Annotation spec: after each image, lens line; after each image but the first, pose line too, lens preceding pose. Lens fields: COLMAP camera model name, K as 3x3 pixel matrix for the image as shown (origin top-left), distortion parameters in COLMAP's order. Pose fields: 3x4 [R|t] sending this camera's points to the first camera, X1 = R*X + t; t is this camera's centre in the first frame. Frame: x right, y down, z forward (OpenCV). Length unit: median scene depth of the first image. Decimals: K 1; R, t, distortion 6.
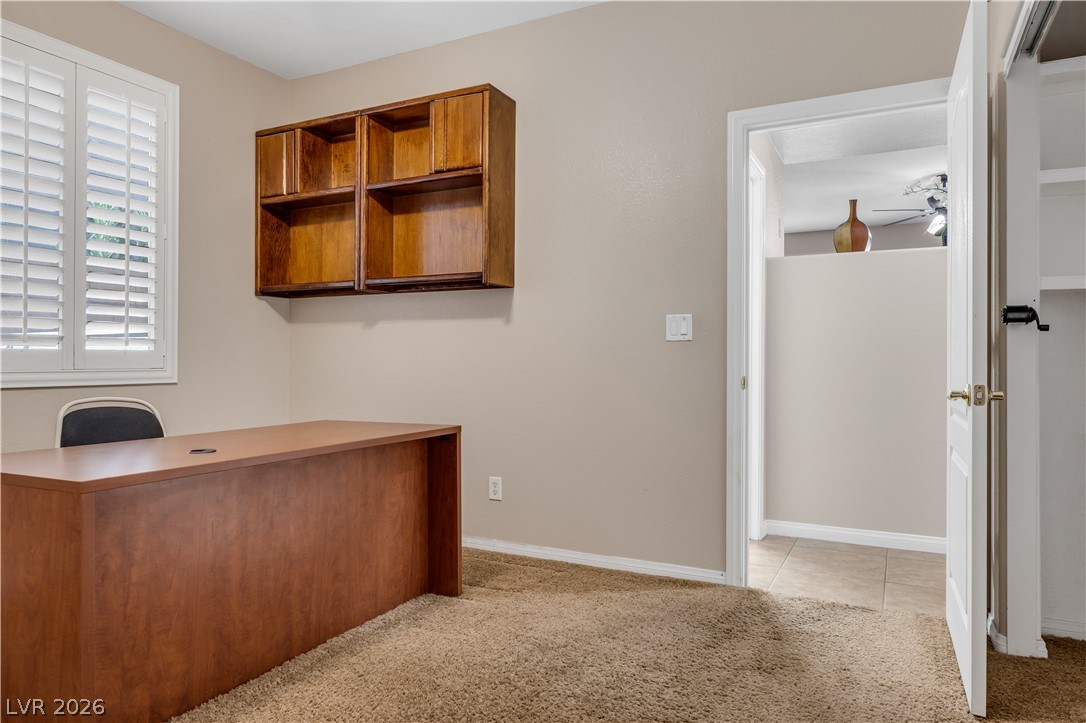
lens RADIAL K [[699.0, 0, 544.5], [0, 699.0, 363.2], [0, 0, 1]] dist [-0.002031, -0.000453]
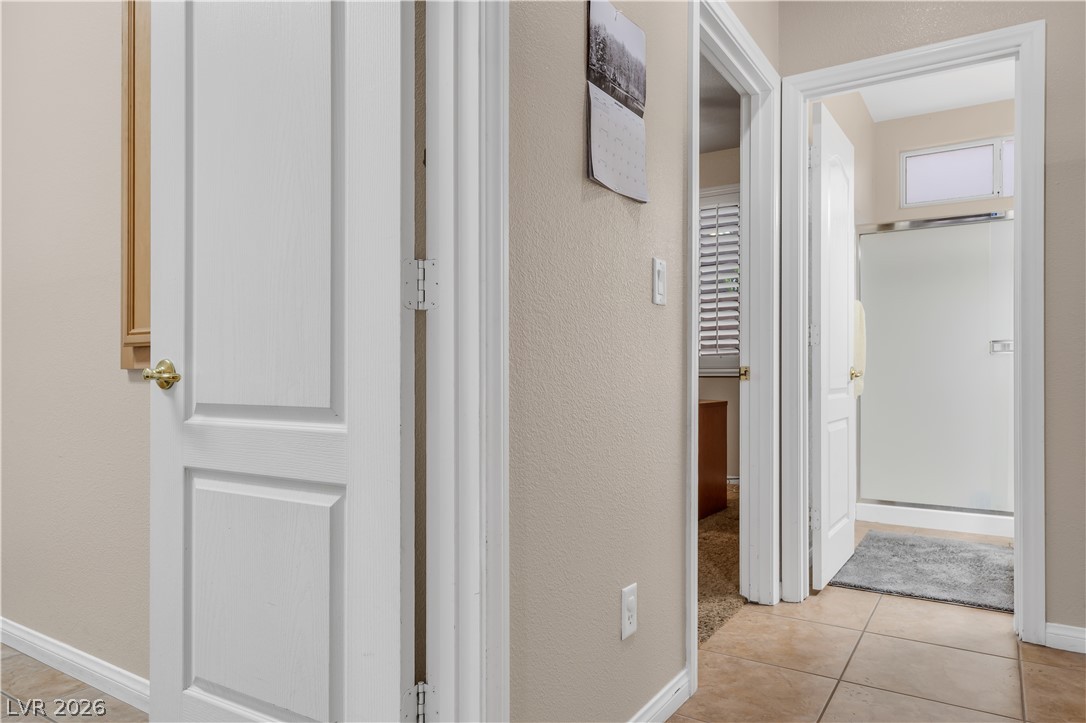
lens RADIAL K [[699.0, 0, 541.9], [0, 699.0, 364.3], [0, 0, 1]] dist [-0.002031, -0.000453]
pose [[-0.094909, -0.007149, -0.995460, 1.221211], [-0.000691, 0.999974, -0.007115, 0.019764], [0.995486, 0.000012, -0.094912, 0.813327]]
